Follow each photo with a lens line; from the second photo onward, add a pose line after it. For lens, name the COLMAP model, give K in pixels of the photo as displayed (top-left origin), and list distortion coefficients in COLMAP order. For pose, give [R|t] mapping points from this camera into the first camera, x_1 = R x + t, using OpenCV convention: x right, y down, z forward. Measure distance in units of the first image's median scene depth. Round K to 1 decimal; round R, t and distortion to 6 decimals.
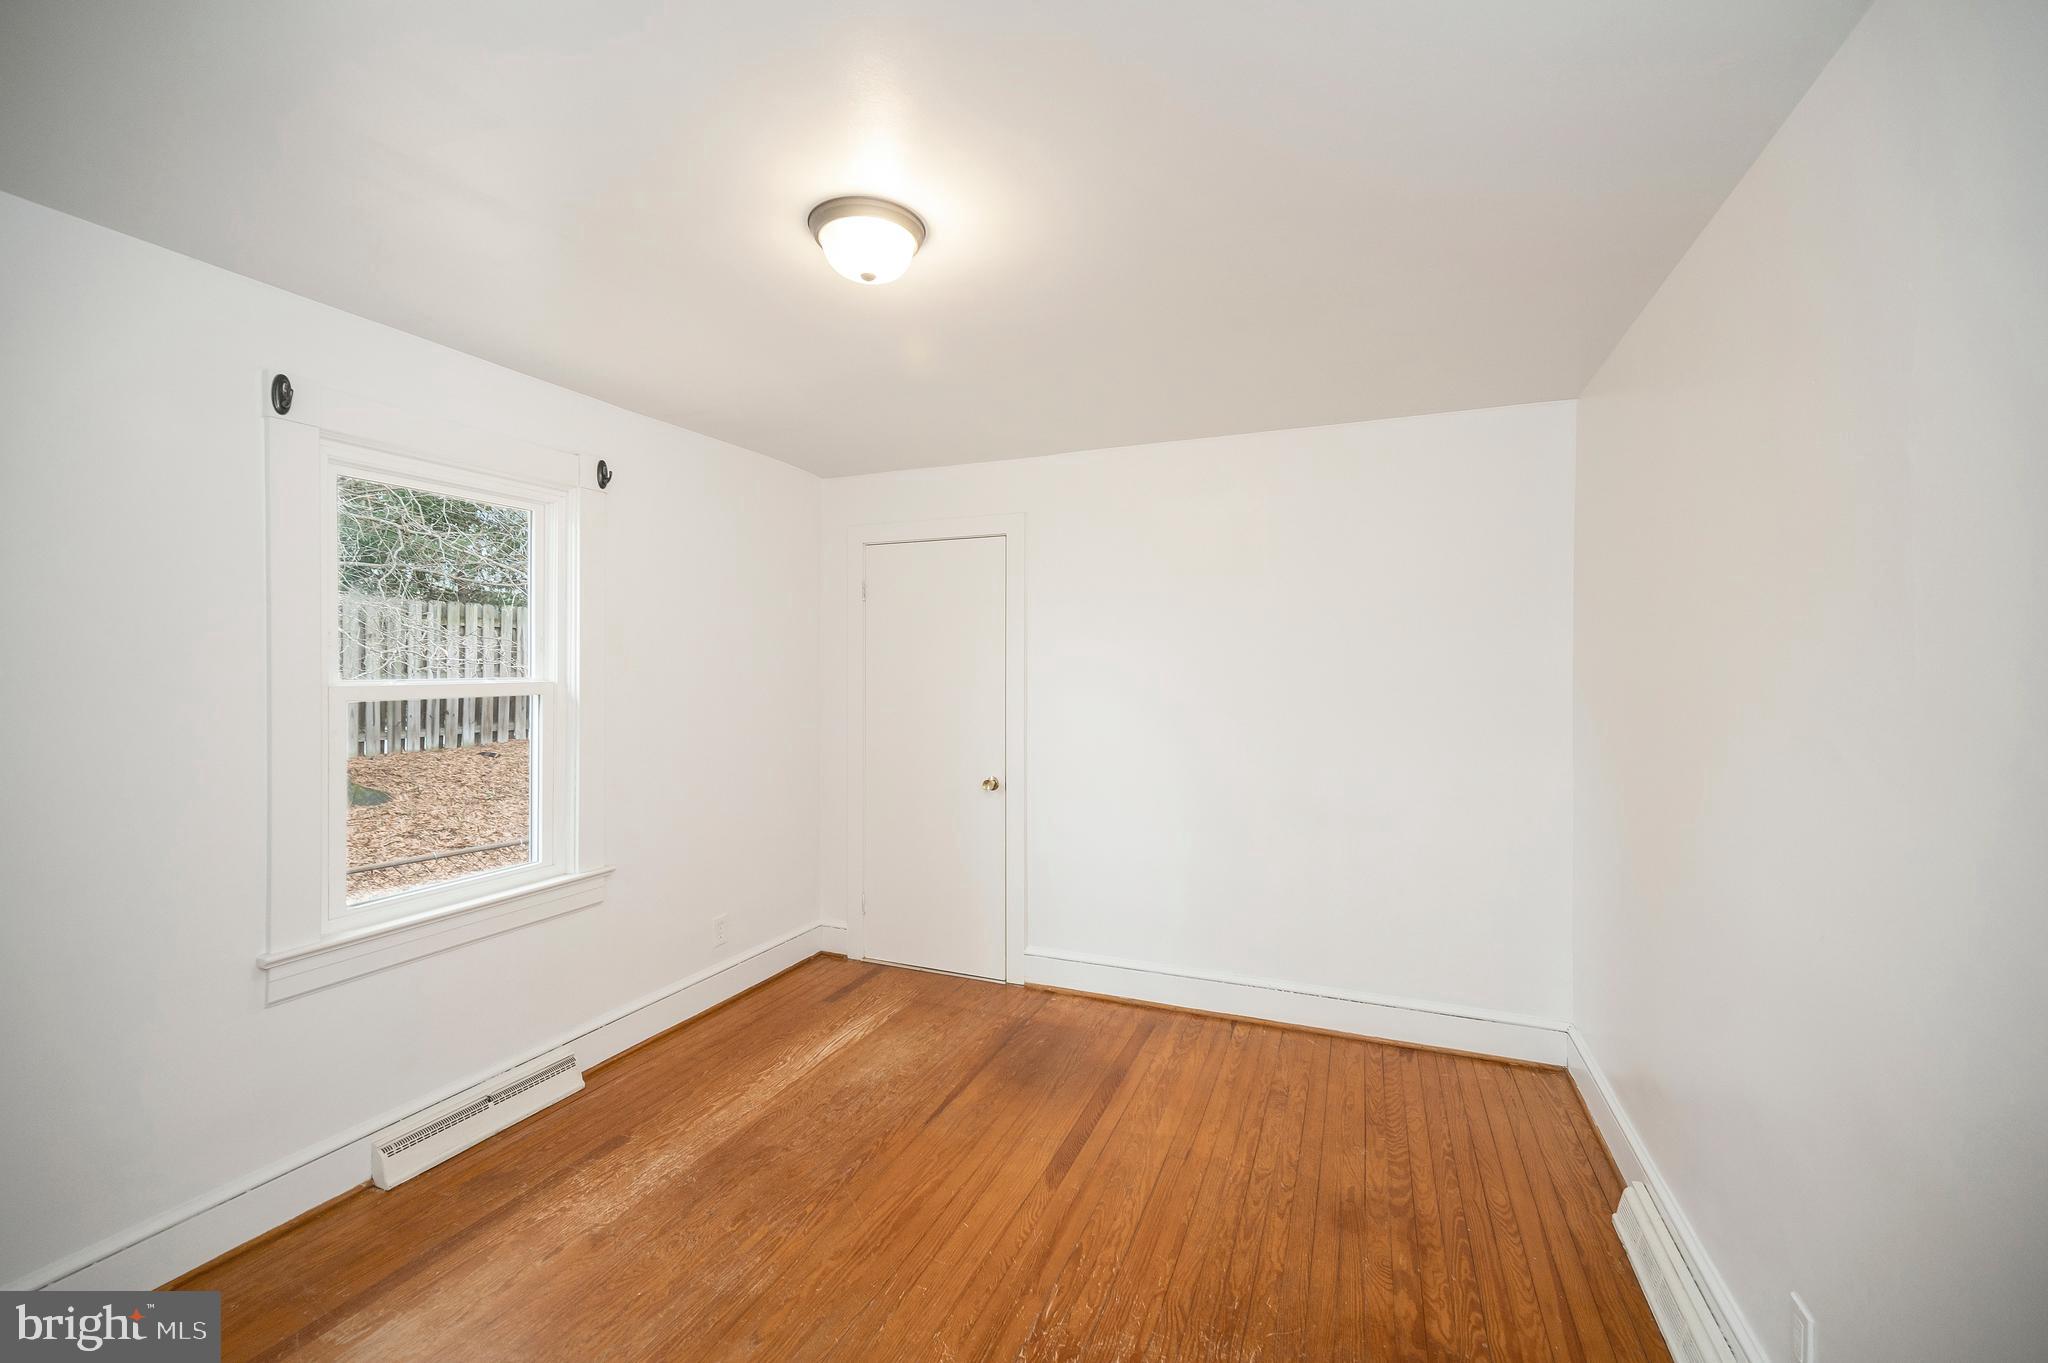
lens RADIAL K [[846.8, 0, 1046.2], [0, 846.8, 668.6], [0, 0, 1]] dist [0.007580, -0.001451]
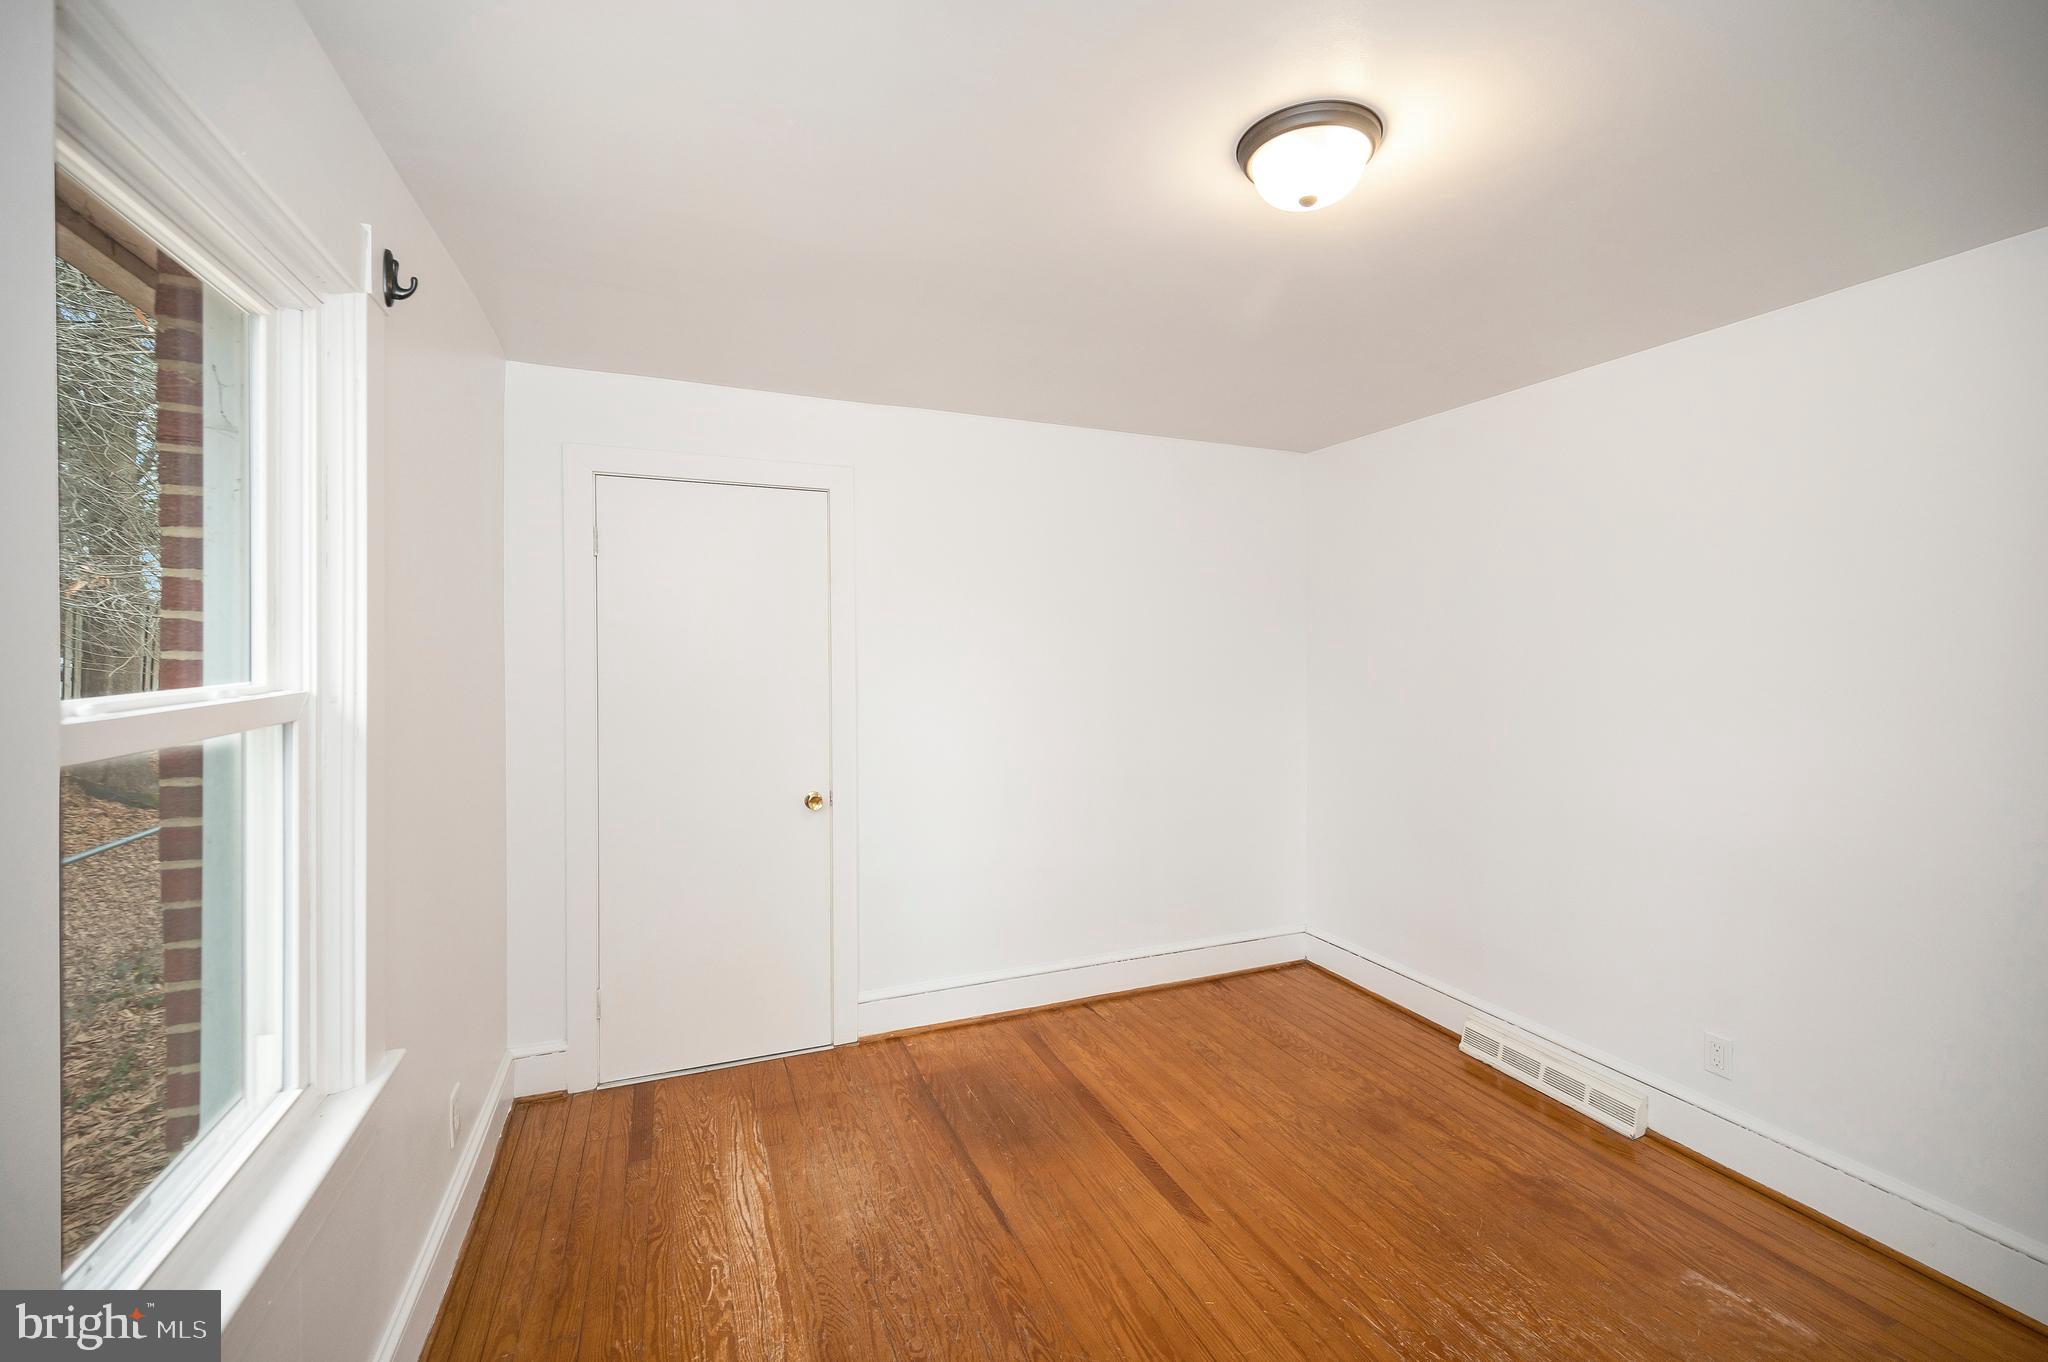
lens RADIAL K [[846.8, 0, 1050.1], [0, 846.8, 637.9], [0, 0, 1]] dist [0.007580, -0.001451]
pose [[0.709149, 0.006468, 0.705029, -0.604263], [-0.000255, 0.999960, -0.008917, -0.012327], [-0.705059, 0.006144, 0.709122, 0.361249]]
